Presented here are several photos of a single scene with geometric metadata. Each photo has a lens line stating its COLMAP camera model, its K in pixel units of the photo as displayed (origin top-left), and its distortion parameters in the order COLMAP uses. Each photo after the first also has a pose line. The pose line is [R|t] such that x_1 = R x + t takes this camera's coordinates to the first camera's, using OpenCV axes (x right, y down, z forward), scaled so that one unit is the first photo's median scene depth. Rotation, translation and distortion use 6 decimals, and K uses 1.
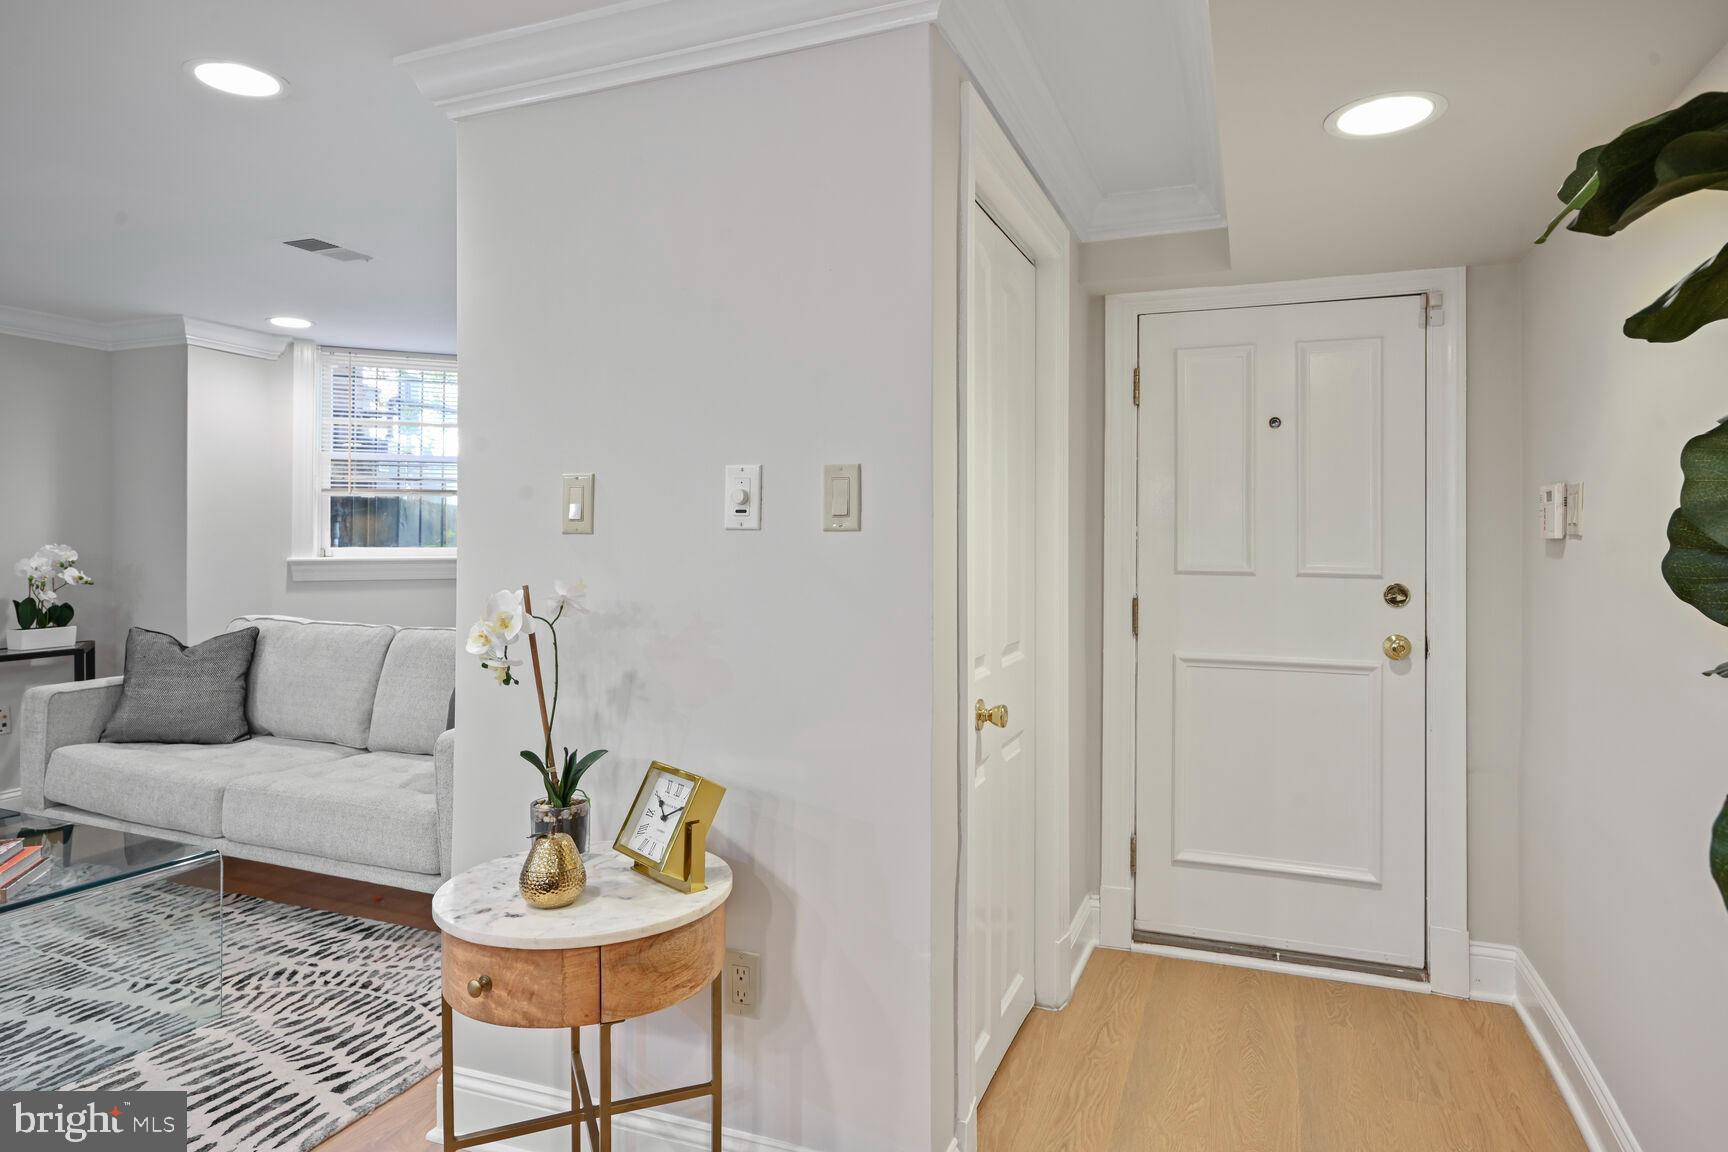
lens RADIAL K [[1028.4, 0, 865.4], [0, 1028.4, 538.4], [0, 0, 1]] dist [0.009669, 0.001372]
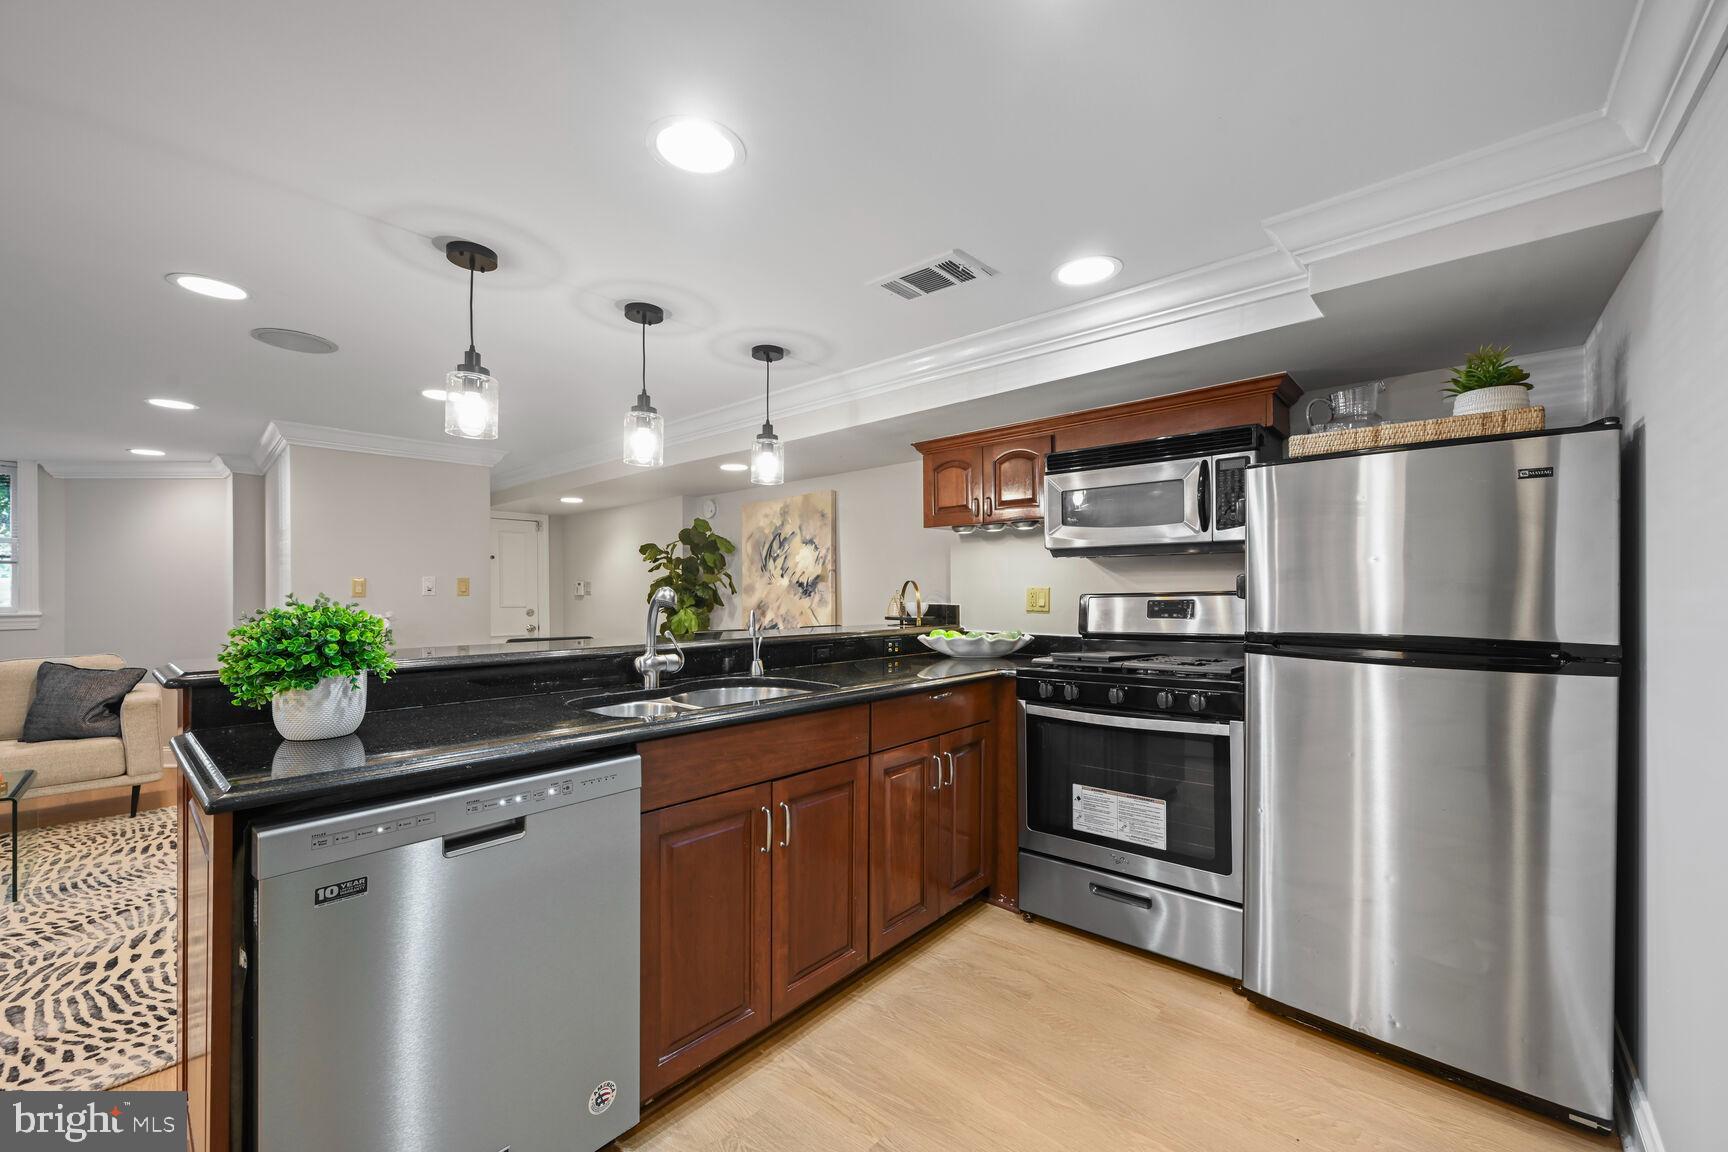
lens RADIAL K [[685.5, 0, 867.0], [0, 685.5, 591.3], [0, 0, 1]] dist [0.000992, -0.000061]
pose [[0.356302, -0.004035, 0.934362, -1.134349], [0.002317, 0.999991, 0.003435, -0.018007], [-0.934368, 0.000941, 0.356308, -0.768747]]
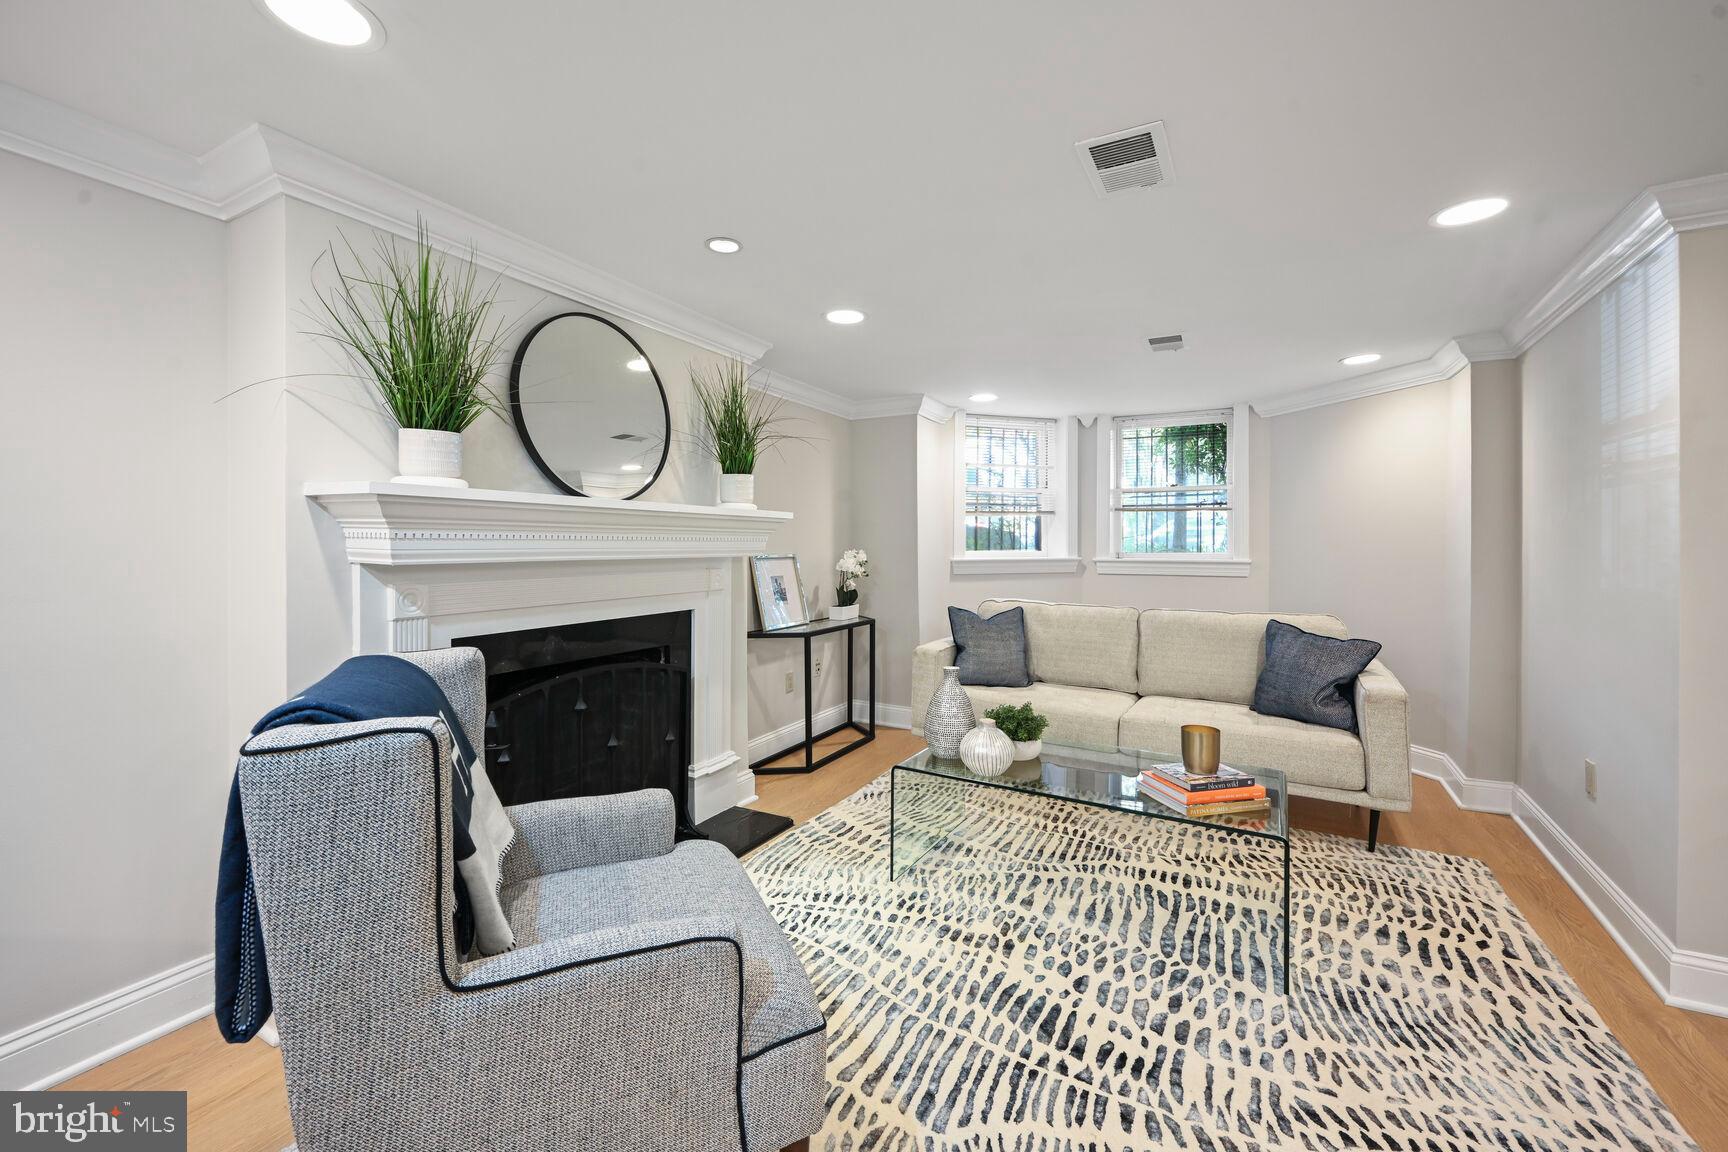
lens RADIAL K [[695.3, 0, 881.2], [0, 695.3, 543.4], [0, 0, 1]] dist [-0.000363, -0.000058]
pose [[0.993993, -0.001511, -0.109432, -0.968287], [0.001751, 0.999996, 0.002097, -0.008321], [0.109428, -0.002276, 0.993992, 0.005602]]
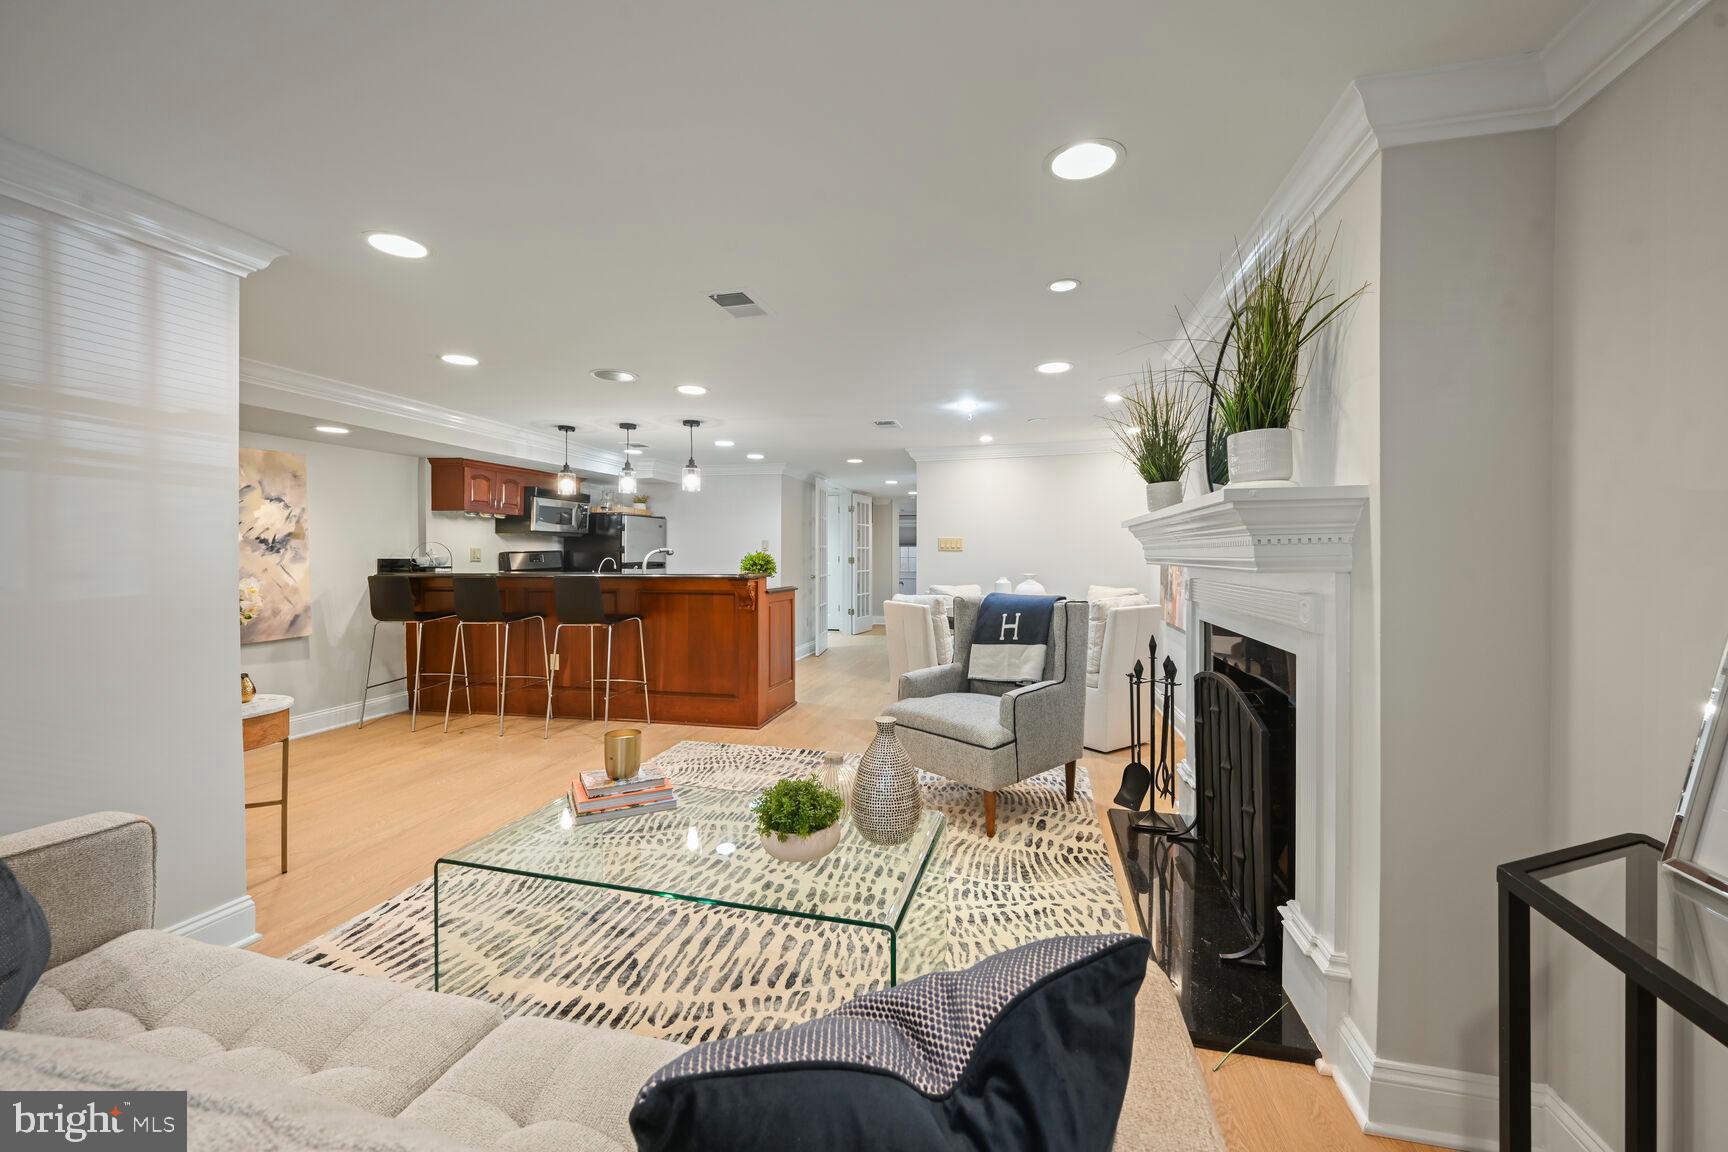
lens RADIAL K [[690.3, 0, 861.8], [0, 690.3, 556.1], [0, 0, 1]] dist [-0.000581, -0.000127]
pose [[-0.992145, -0.003225, -0.125054, -0.870713], [-0.003353, 0.999994, 0.000810, -0.000590], [0.125051, 0.001223, -0.992150, 1.584316]]
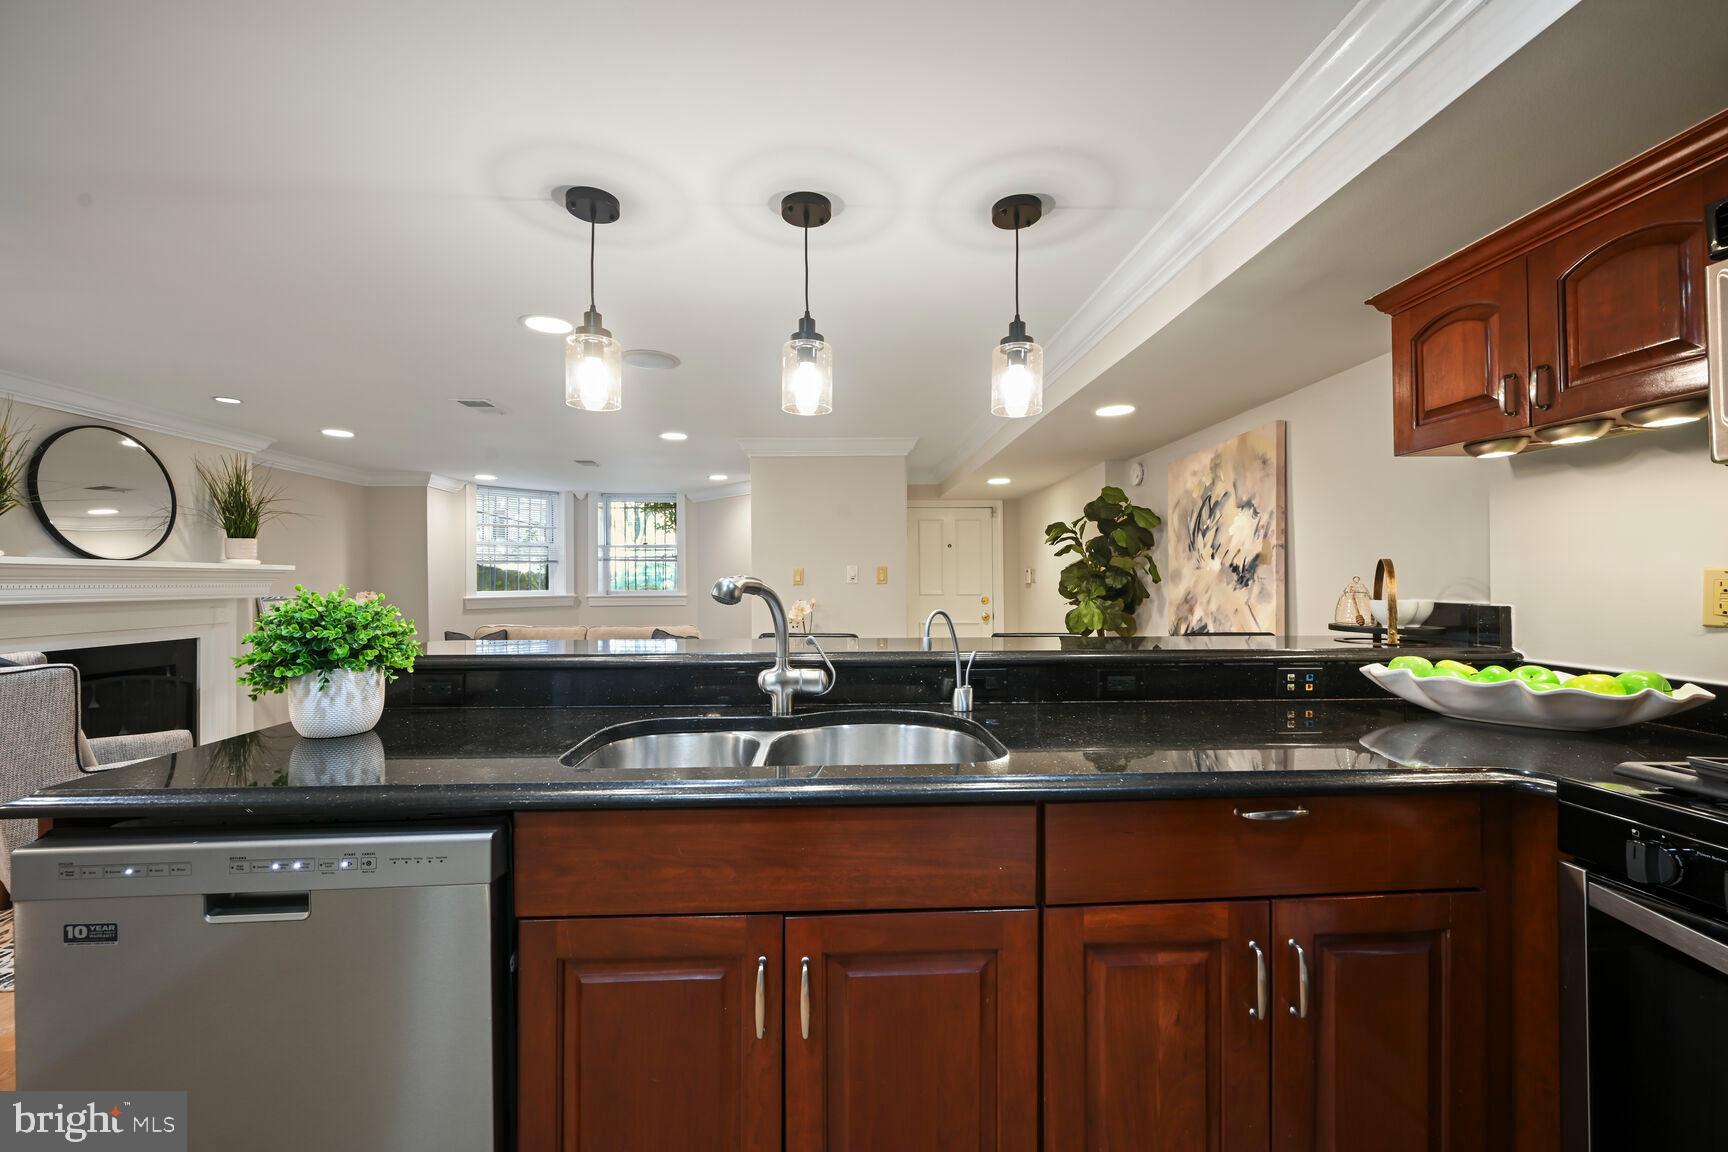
lens RADIAL K [[686.3, 0, 867.6], [0, 686.3, 578.8], [0, 0, 1]] dist [0.001194, -0.000011]
pose [[0.914697, -0.007281, 0.404074, -0.684673], [0.007647, 0.999971, 0.000707, -0.017954], [-0.404067, 0.002444, 0.914726, -0.810192]]
